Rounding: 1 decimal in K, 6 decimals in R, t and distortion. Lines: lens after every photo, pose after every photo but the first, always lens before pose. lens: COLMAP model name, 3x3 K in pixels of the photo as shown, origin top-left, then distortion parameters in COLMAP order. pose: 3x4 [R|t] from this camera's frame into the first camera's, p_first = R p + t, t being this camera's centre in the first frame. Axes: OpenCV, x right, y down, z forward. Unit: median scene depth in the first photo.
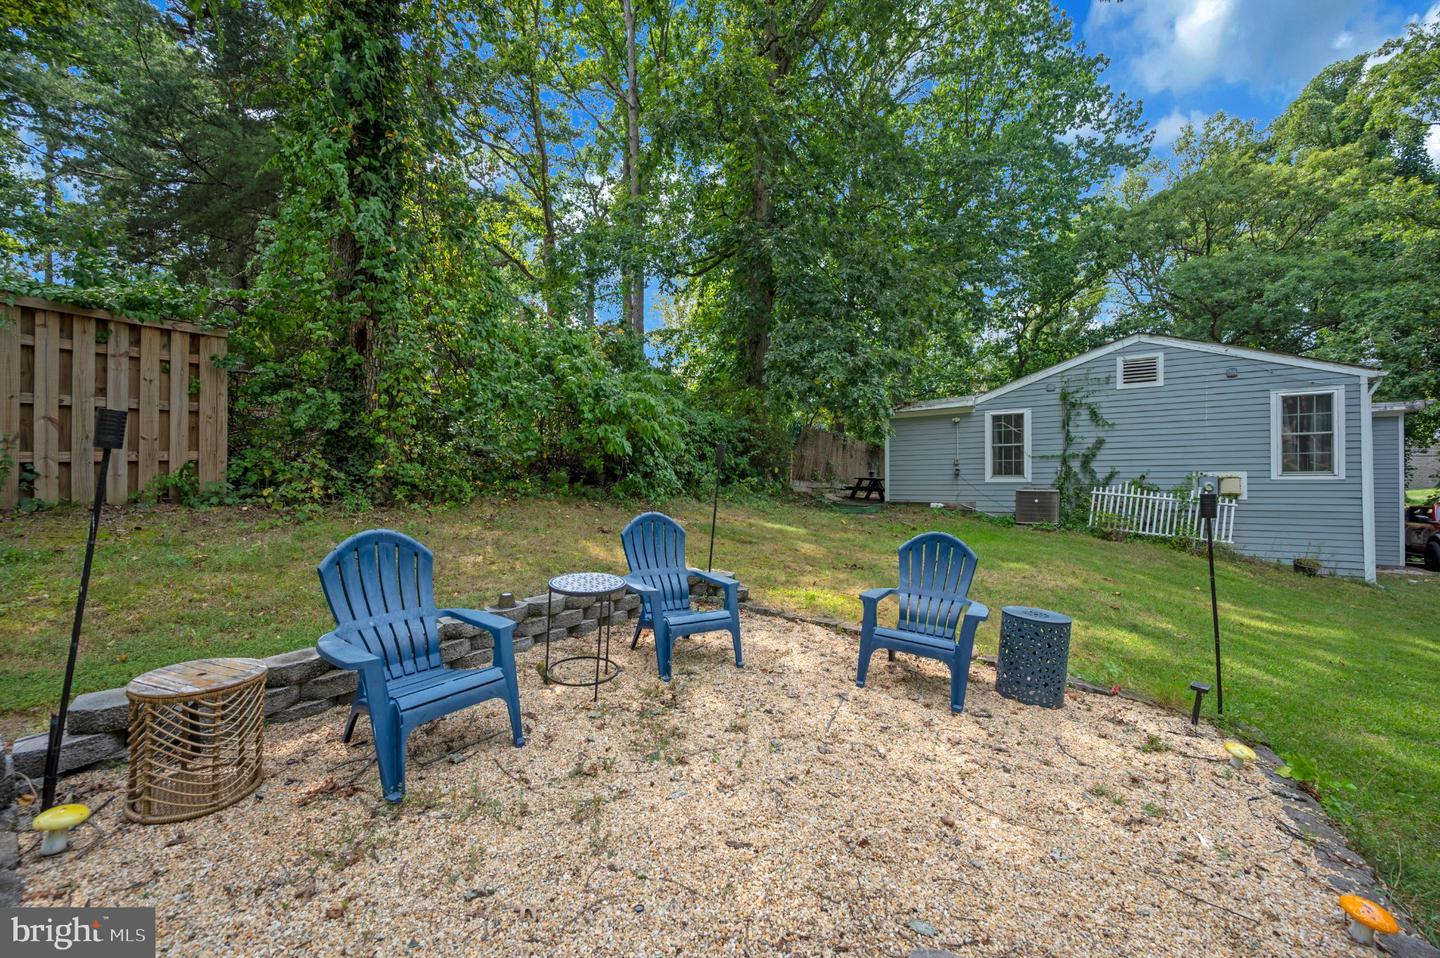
lens RADIAL K [[588.1, 0, 722.2], [0, 588.1, 476.9], [0, 0, 1]] dist [-0.000945, 0.000564]
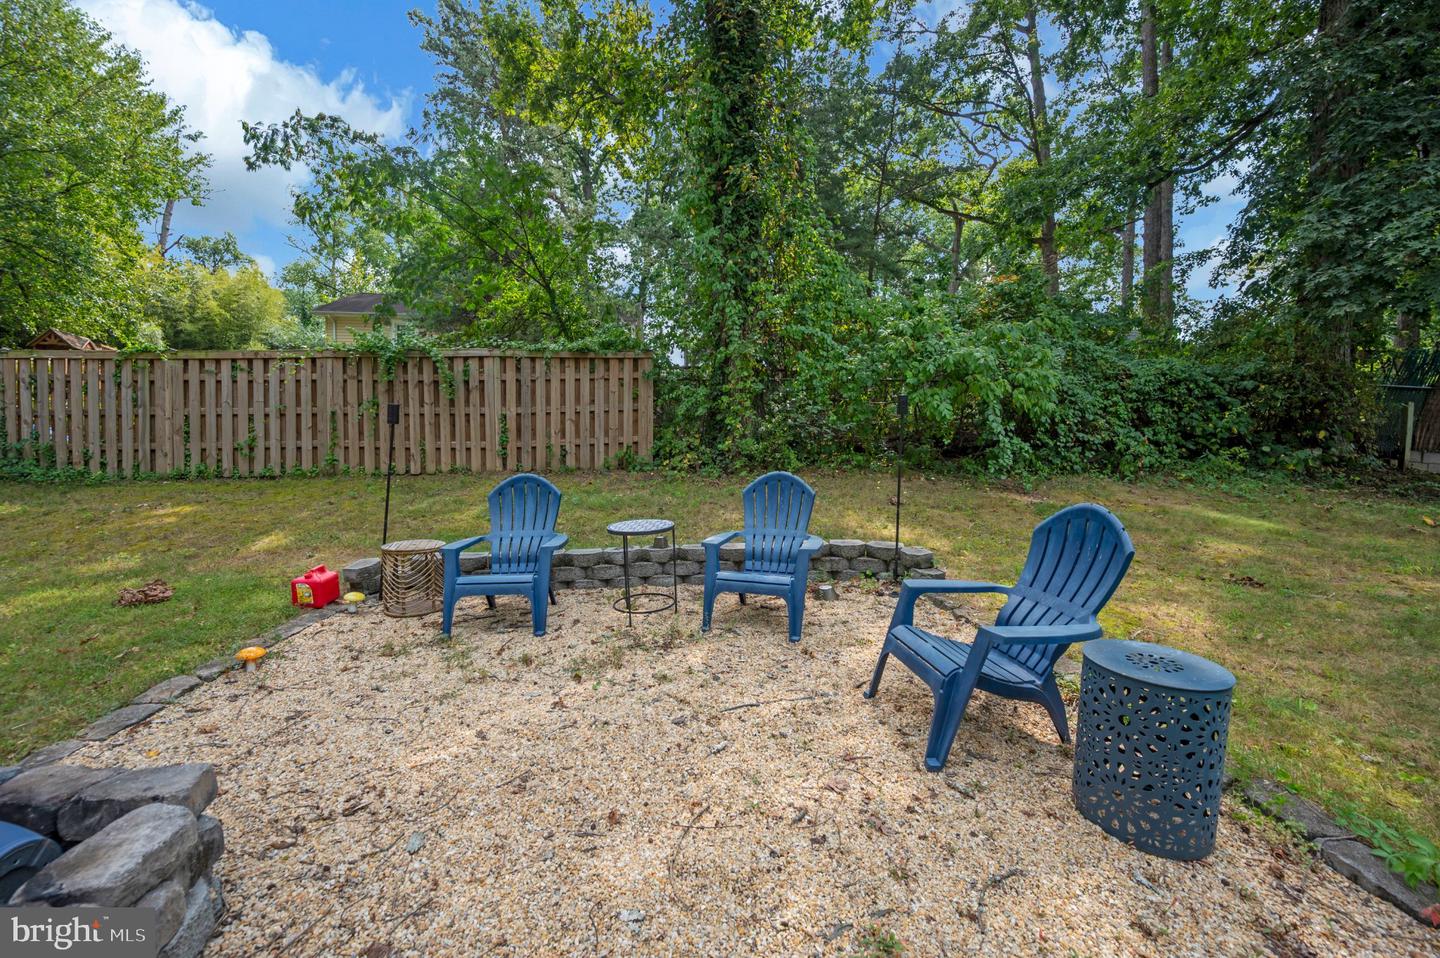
lens RADIAL K [[588.1, 0, 722.5], [0, 588.1, 480.1], [0, 0, 1]] dist [-0.000945, 0.000564]
pose [[0.608026, 0.013927, -0.793795, 0.493555], [0.008036, 0.999687, 0.023694, 0.040644], [0.793876, -0.020786, 0.607724, 0.275460]]
